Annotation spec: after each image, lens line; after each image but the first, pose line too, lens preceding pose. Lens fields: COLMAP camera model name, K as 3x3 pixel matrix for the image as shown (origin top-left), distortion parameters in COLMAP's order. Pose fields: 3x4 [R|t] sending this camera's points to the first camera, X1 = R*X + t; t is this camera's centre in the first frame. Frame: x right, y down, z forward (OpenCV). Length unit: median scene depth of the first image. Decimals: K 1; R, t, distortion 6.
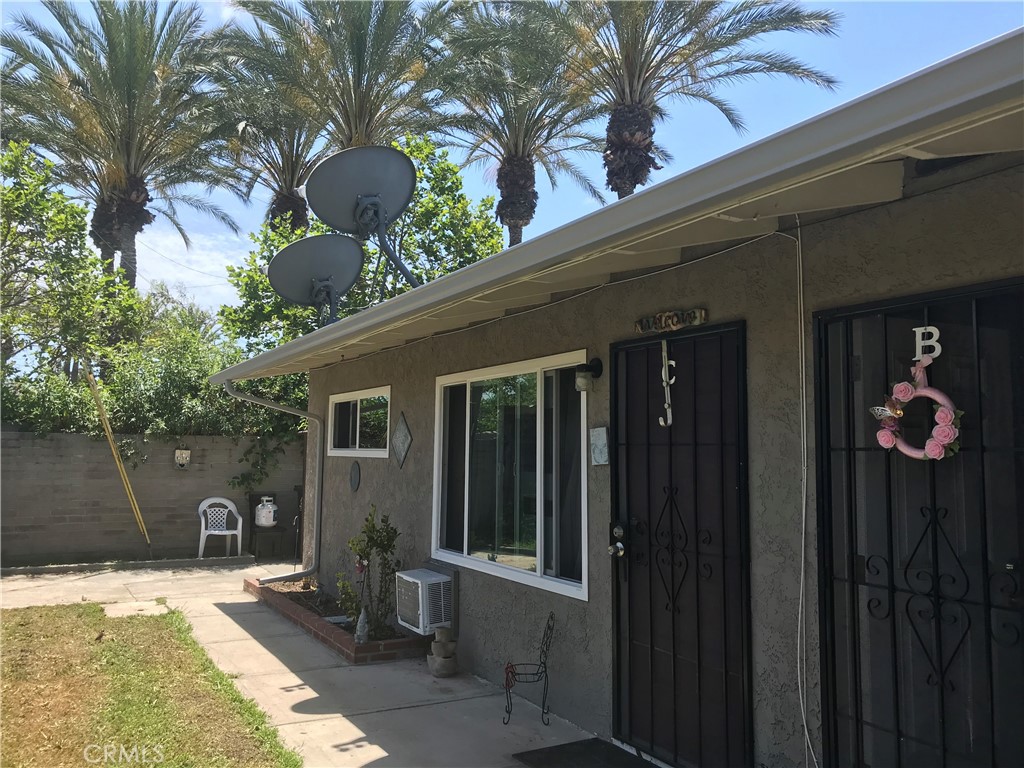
lens RADIAL K [[873.7, 0, 512.0], [0, 873.7, 384.0], [0, 0, 1]] dist [0.004843, 0.005927]
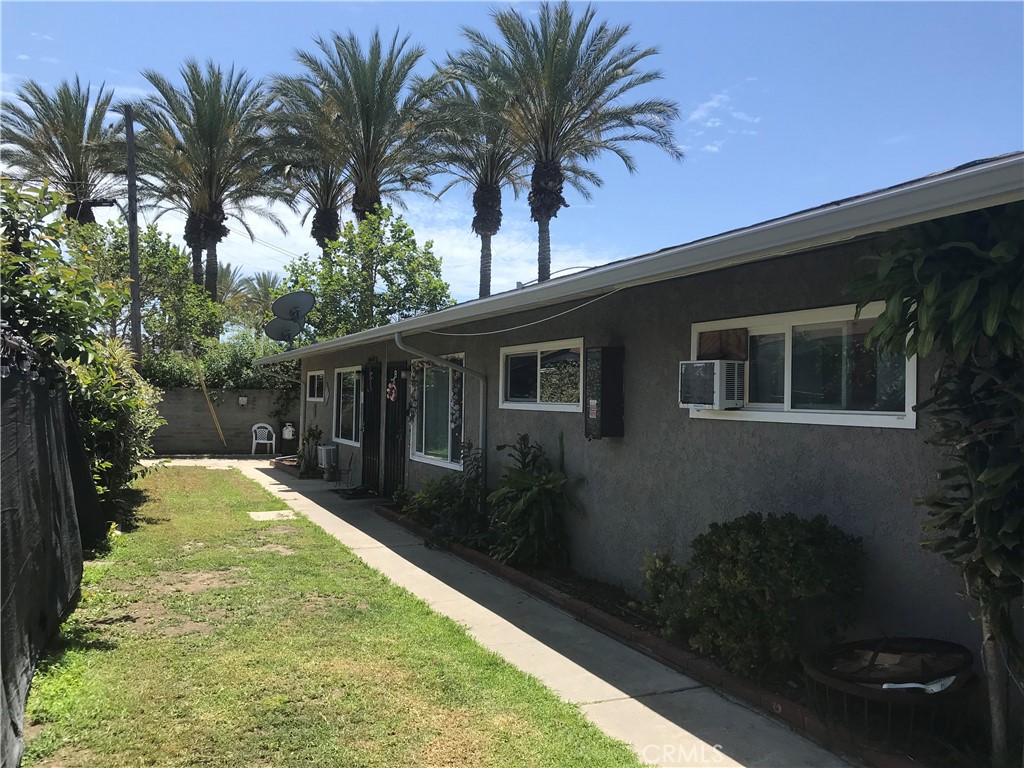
lens RADIAL K [[851.5, 0, 512.0], [0, 851.5, 384.0], [0, 0, 1]] dist [0.003977, 0.003032]
pose [[0.997096, 0.007214, -0.075812, 0.319304], [-0.002817, 0.998316, 0.057939, -0.056807], [0.076103, -0.057558, 0.995437, -0.730292]]
